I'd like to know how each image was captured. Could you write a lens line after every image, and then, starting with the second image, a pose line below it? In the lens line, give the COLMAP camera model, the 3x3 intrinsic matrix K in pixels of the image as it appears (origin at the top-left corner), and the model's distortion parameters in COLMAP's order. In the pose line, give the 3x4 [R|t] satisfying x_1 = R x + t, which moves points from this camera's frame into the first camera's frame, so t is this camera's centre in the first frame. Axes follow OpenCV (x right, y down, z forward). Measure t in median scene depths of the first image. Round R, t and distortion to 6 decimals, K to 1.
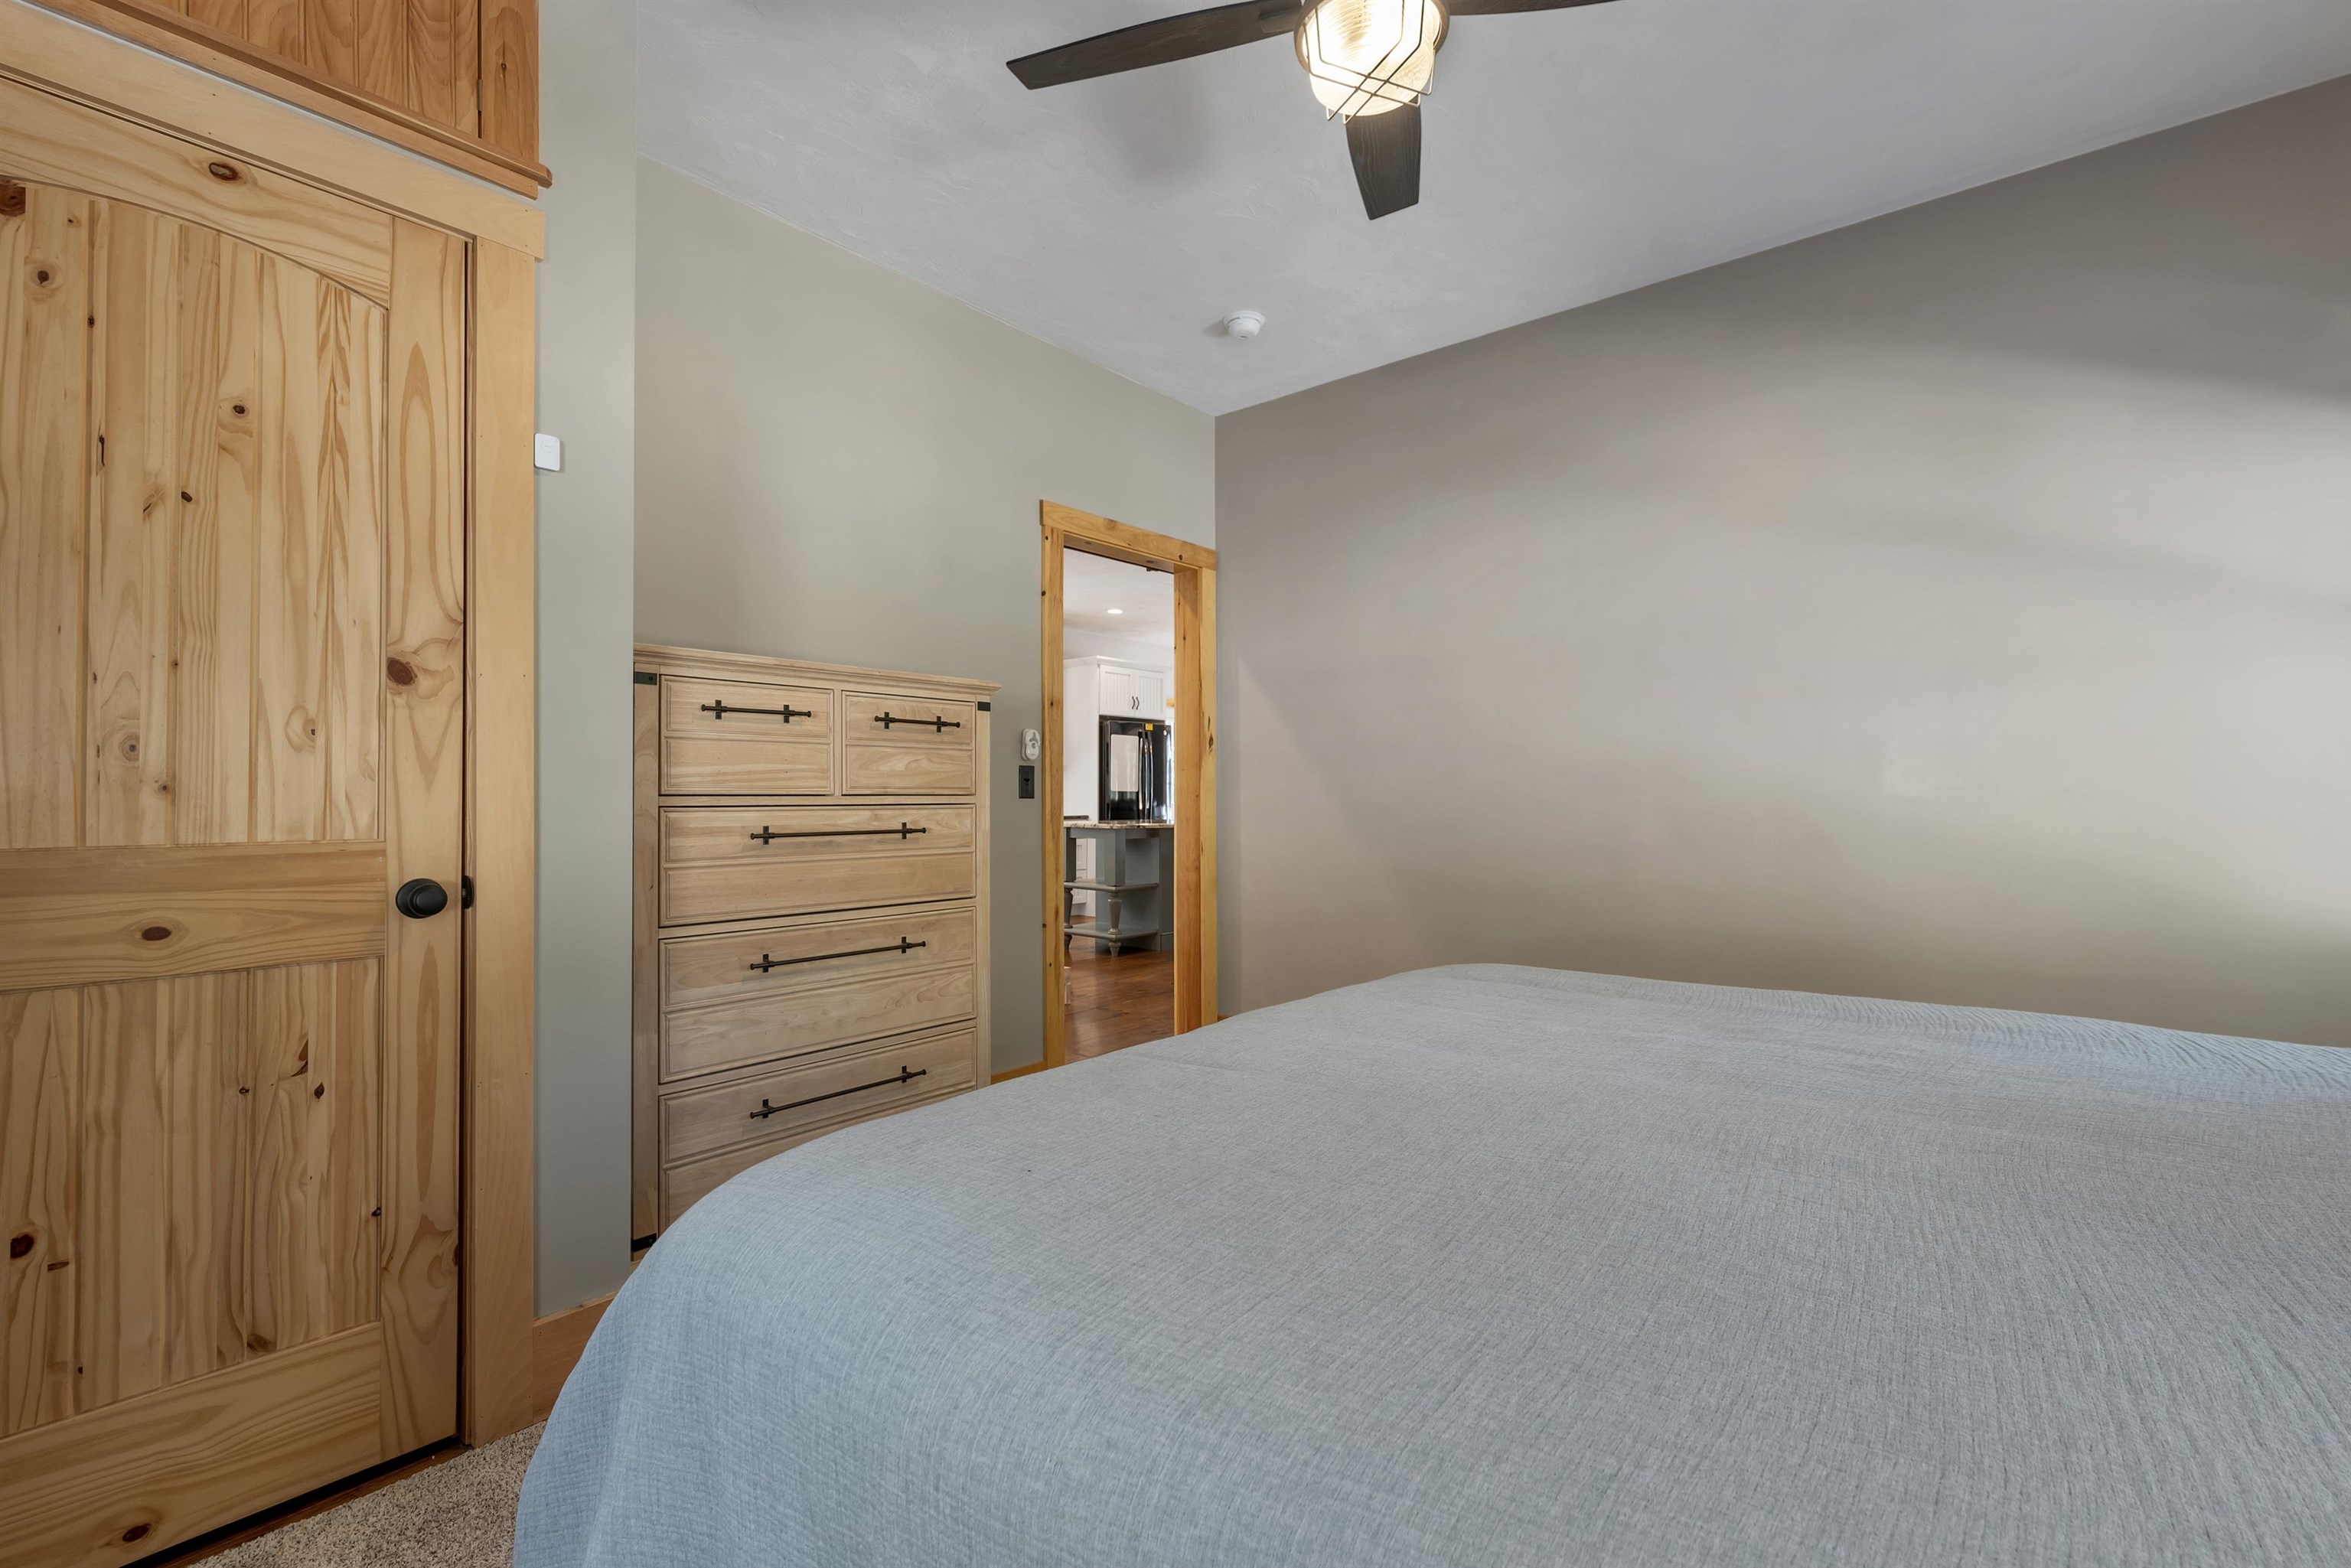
lens RADIAL K [[1001.8, 0, 1175.5], [0, 1001.8, 784.0], [0, 0, 1]] dist [-0.001632, -0.000042]
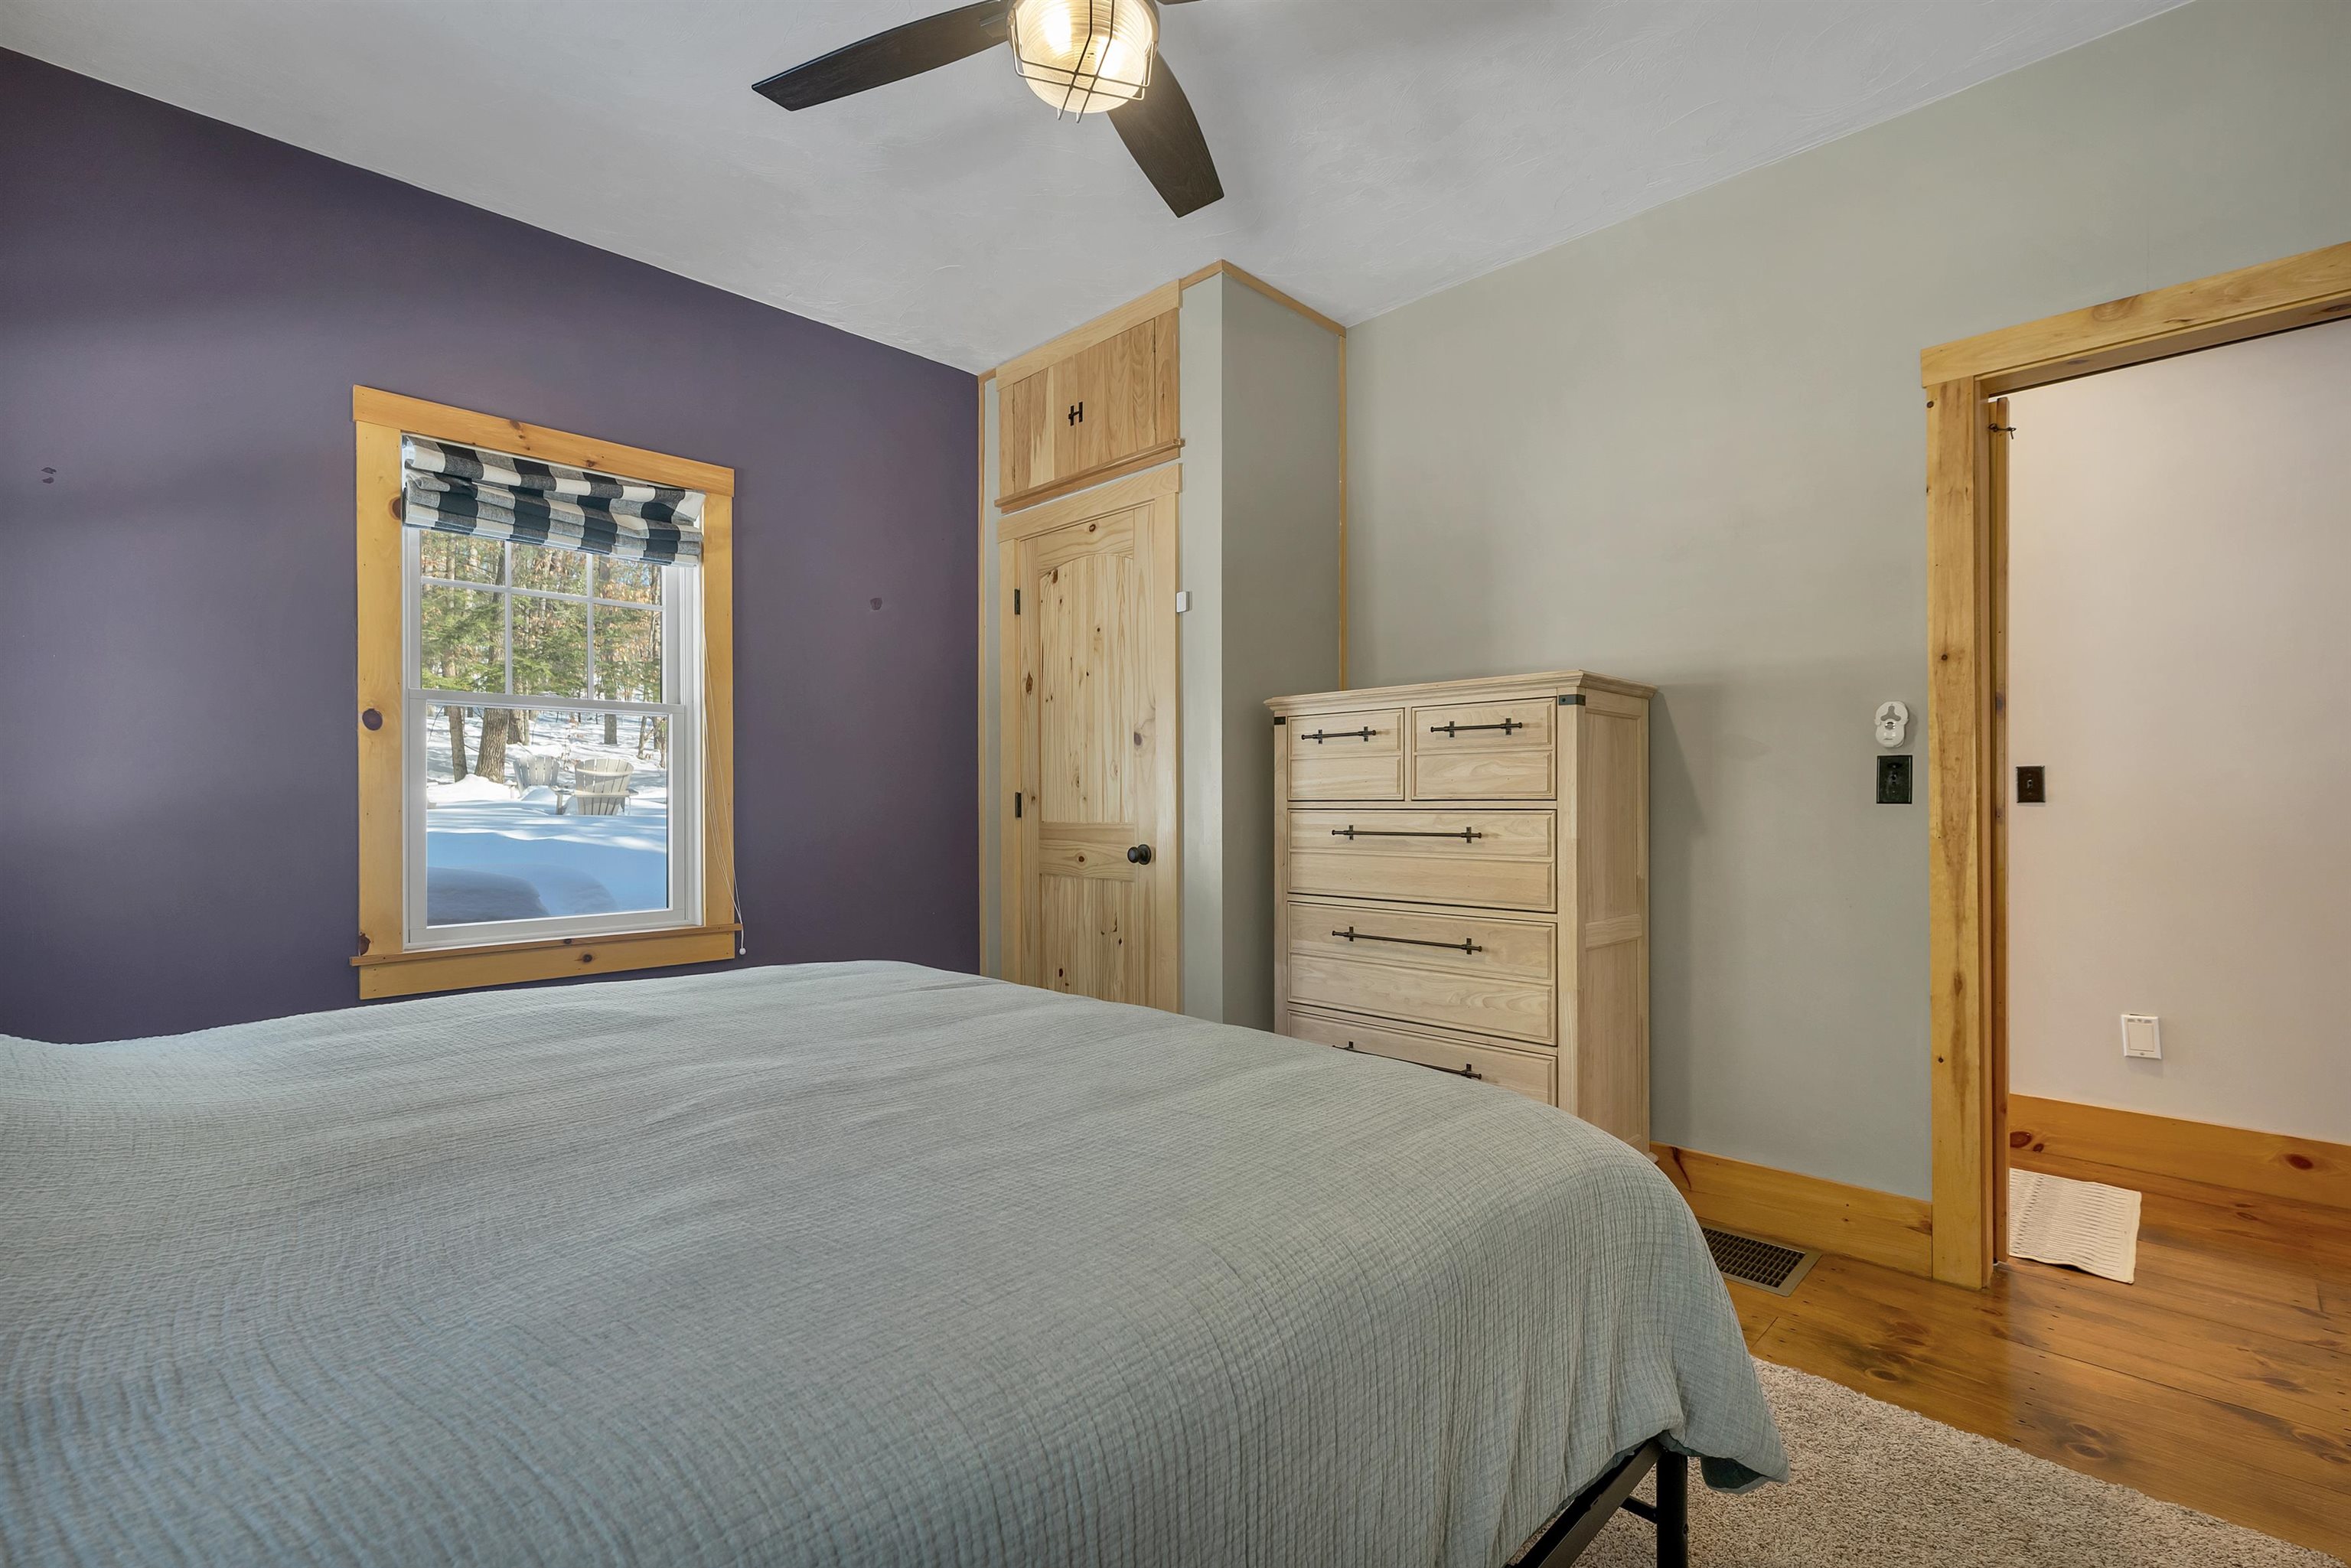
lens RADIAL K [[1001.8, 0, 1175.5], [0, 1001.8, 784.0], [0, 0, 1]] dist [-0.001632, -0.000042]
pose [[-0.045729, -0.009498, -0.998909, 0.888745], [0.019273, 0.999760, -0.010388, -0.000845], [0.998768, -0.019727, -0.045535, 0.865806]]
